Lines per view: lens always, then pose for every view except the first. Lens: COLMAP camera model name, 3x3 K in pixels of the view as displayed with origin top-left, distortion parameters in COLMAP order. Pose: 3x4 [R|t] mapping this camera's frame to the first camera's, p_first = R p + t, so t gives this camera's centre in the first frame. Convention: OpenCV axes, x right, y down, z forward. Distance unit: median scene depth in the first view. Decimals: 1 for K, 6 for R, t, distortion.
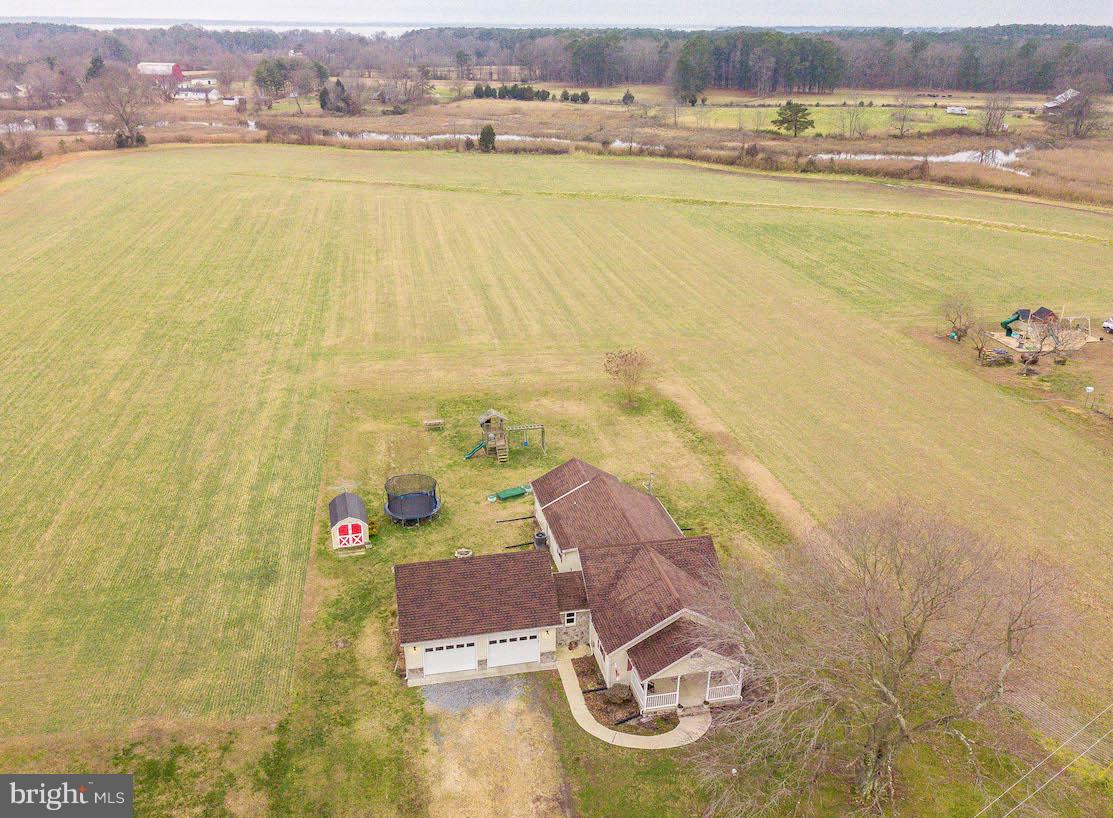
lens RADIAL K [[933.8, 0, 531.2], [0, 933.8, 406.7], [0, 0, 1]] dist [0.014585, -0.015638]
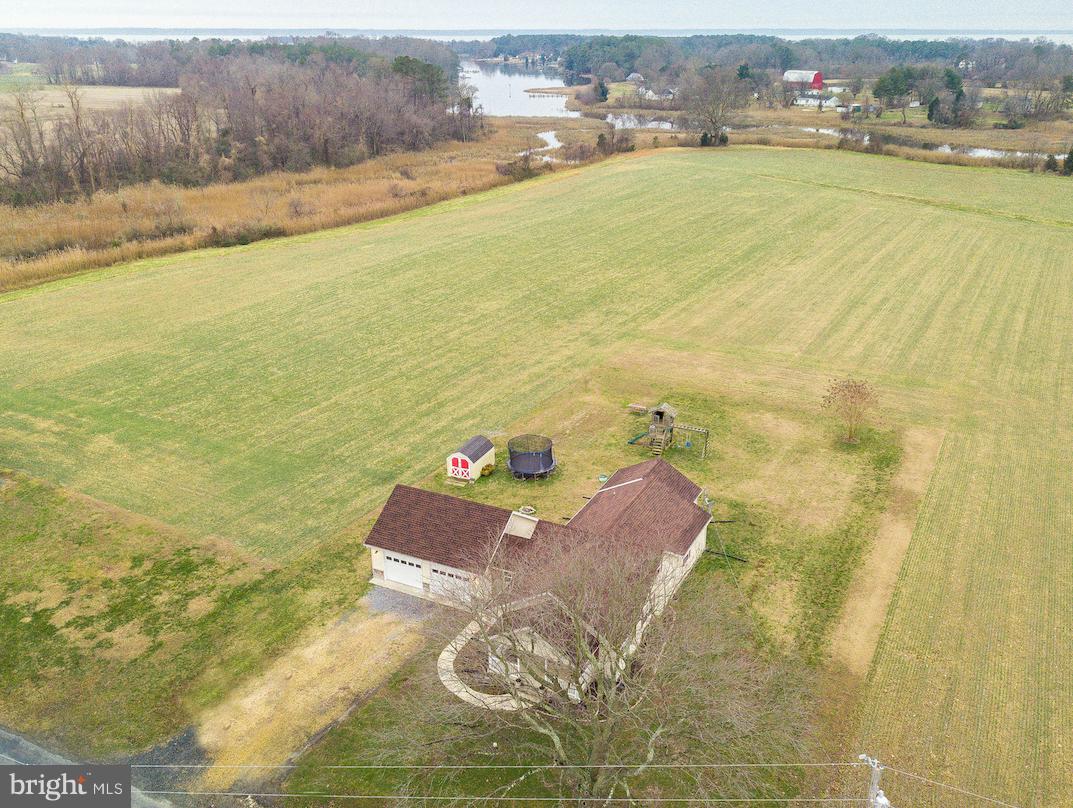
lens RADIAL K [[928.7, 0, 555.1], [0, 928.7, 404.8], [0, 0, 1]] dist [0.002566, 0.022734]
pose [[0.789195, 0.220784, -0.573084, 0.615599], [-0.225950, 0.972077, 0.063343, -0.044119], [0.571067, 0.079498, 0.817045, 0.133940]]
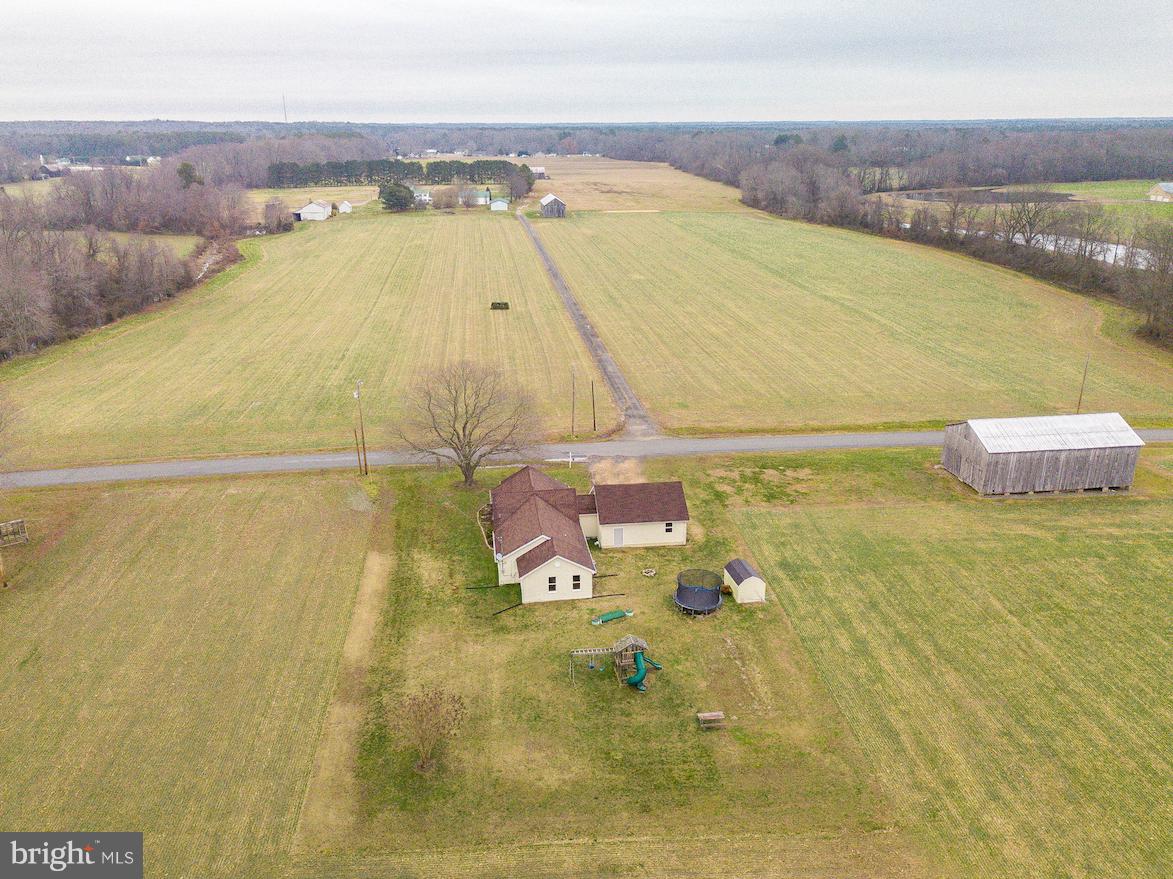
lens RADIAL K [[900.3, 0, 587.7], [0, 900.3, 452.7], [0, 0, 1]] dist [0.009884, 0.002683]
pose [[-0.997888, -0.027407, 0.058893, -0.063046], [0.019113, 0.742613, 0.669448, -0.933775], [-0.062082, 0.669160, -0.740521, 2.066248]]
